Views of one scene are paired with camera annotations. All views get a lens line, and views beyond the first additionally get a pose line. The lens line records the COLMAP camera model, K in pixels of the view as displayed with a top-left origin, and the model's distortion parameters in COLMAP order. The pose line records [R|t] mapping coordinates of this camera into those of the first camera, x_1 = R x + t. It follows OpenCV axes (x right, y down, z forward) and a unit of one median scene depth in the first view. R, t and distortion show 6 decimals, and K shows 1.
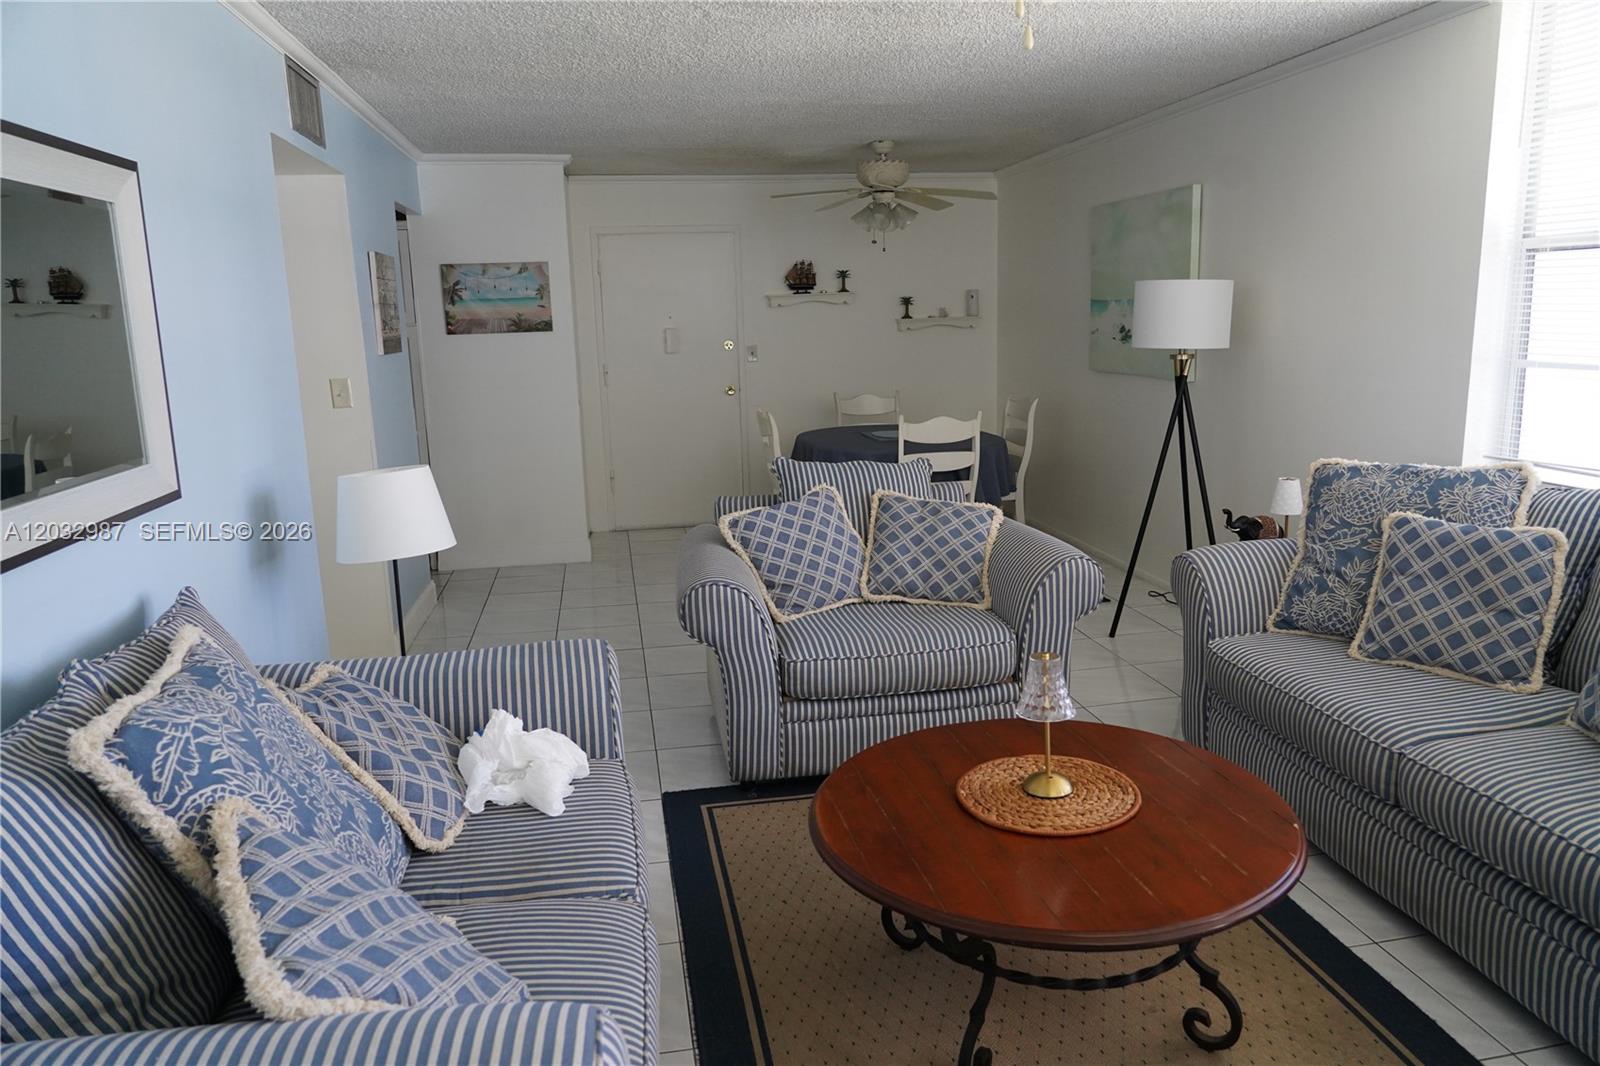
lens RADIAL K [[1082.6, 0, 803.9], [0, 1082.6, 531.8], [0, 0, 1]] dist [-0.027507, 0.013158]
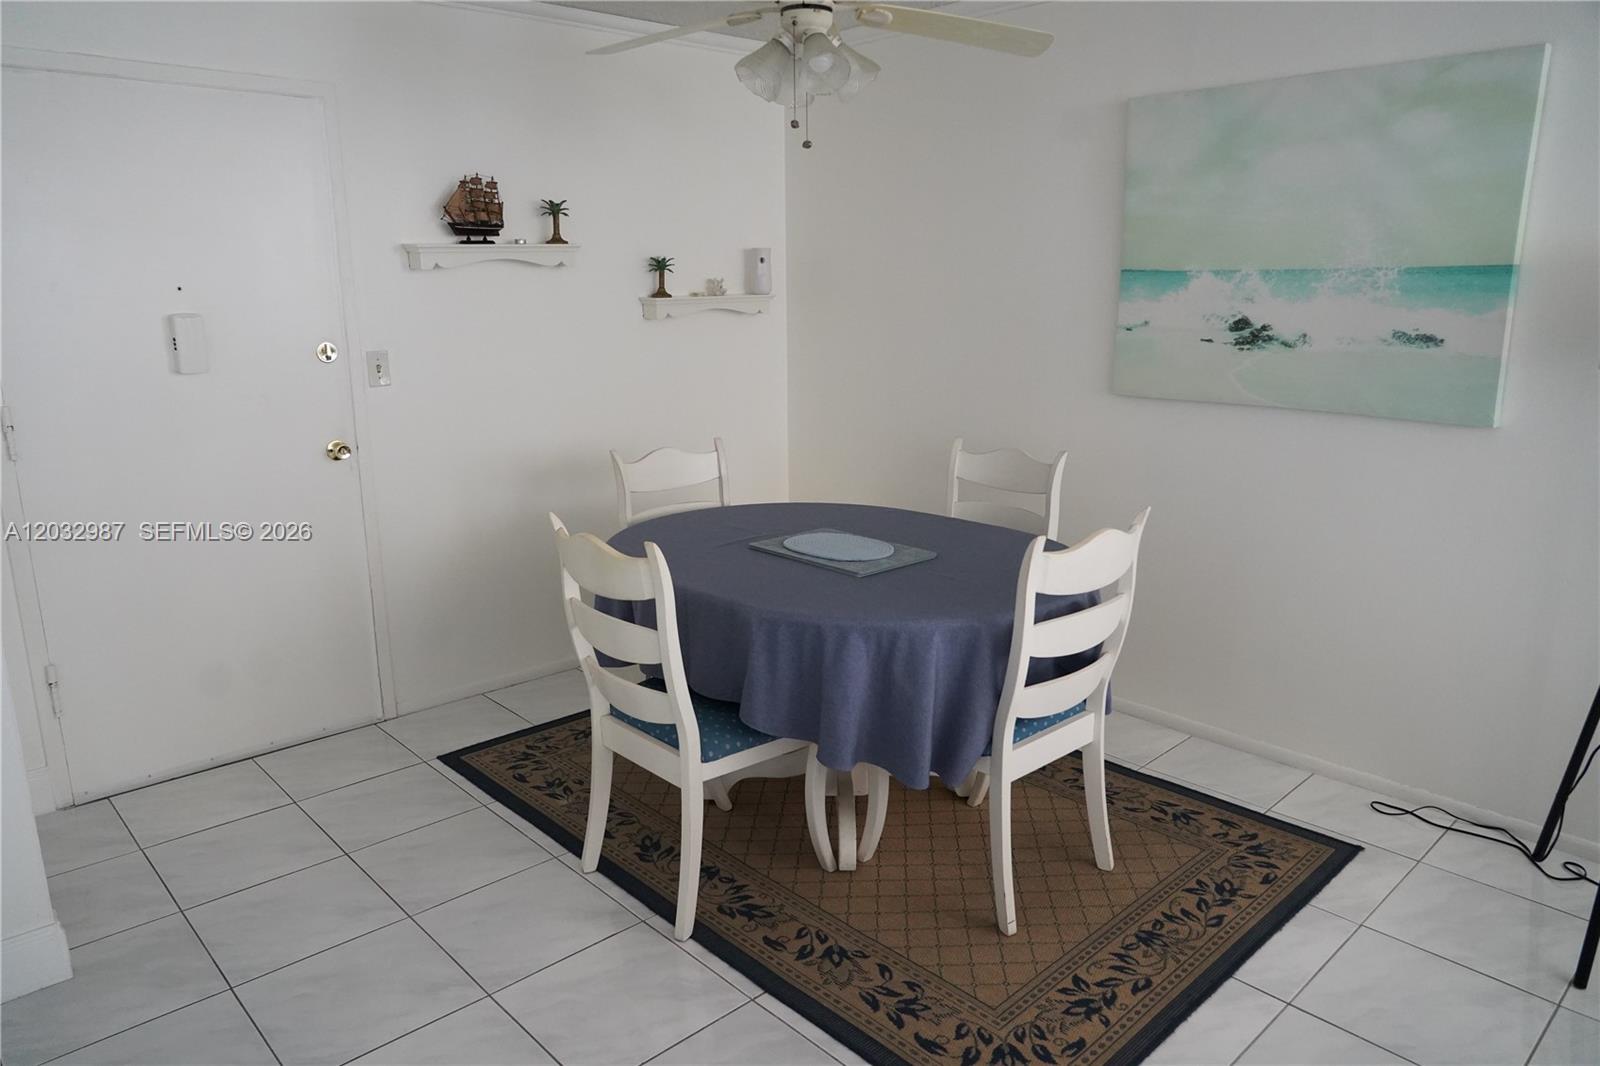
lens RADIAL K [[1082.6, 0, 803.9], [0, 1082.6, 531.8], [0, 0, 1]] dist [-0.027507, 0.013158]
pose [[0.840105, -0.103508, 0.532456, -0.180379], [0.092446, 0.994585, 0.047483, -0.121665], [-0.534487, 0.009333, 0.845125, 0.618530]]
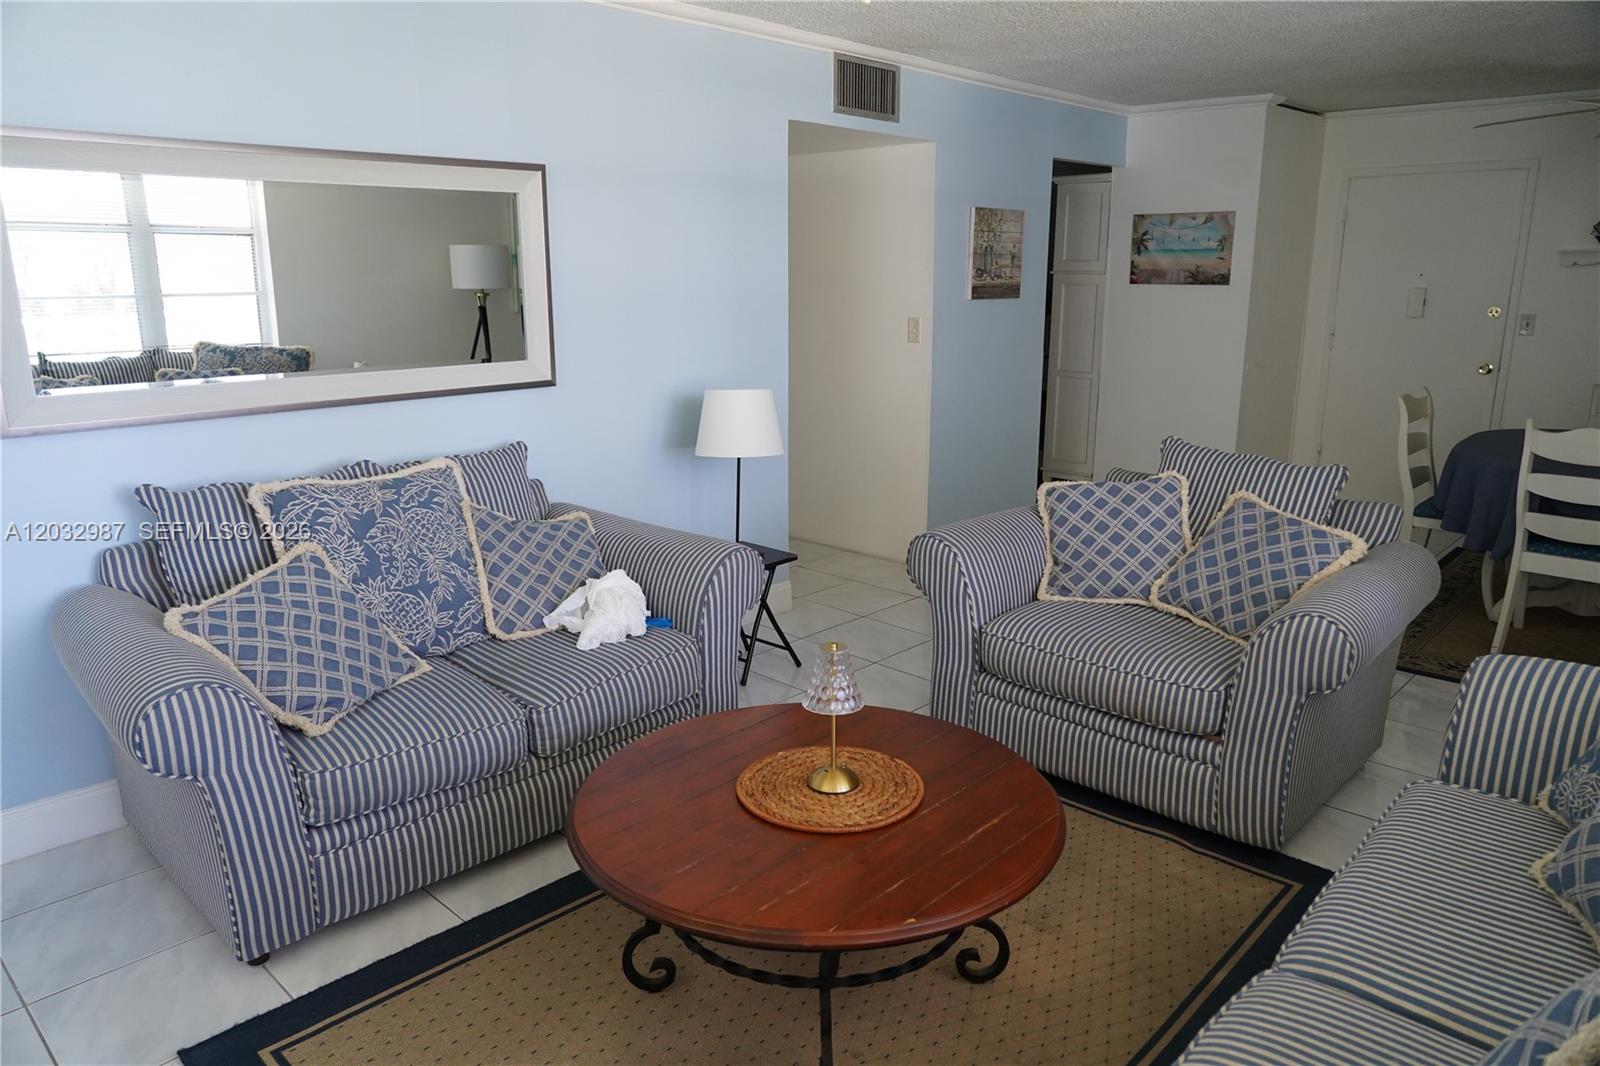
lens RADIAL K [[1082.6, 0, 803.9], [0, 1082.6, 531.8], [0, 0, 1]] dist [-0.027507, 0.013158]
pose [[0.585636, 0.217710, -0.780790, 0.345567], [-0.175513, 0.974462, 0.140068, -0.042332], [0.791345, 0.055010, 0.608890, 0.142408]]
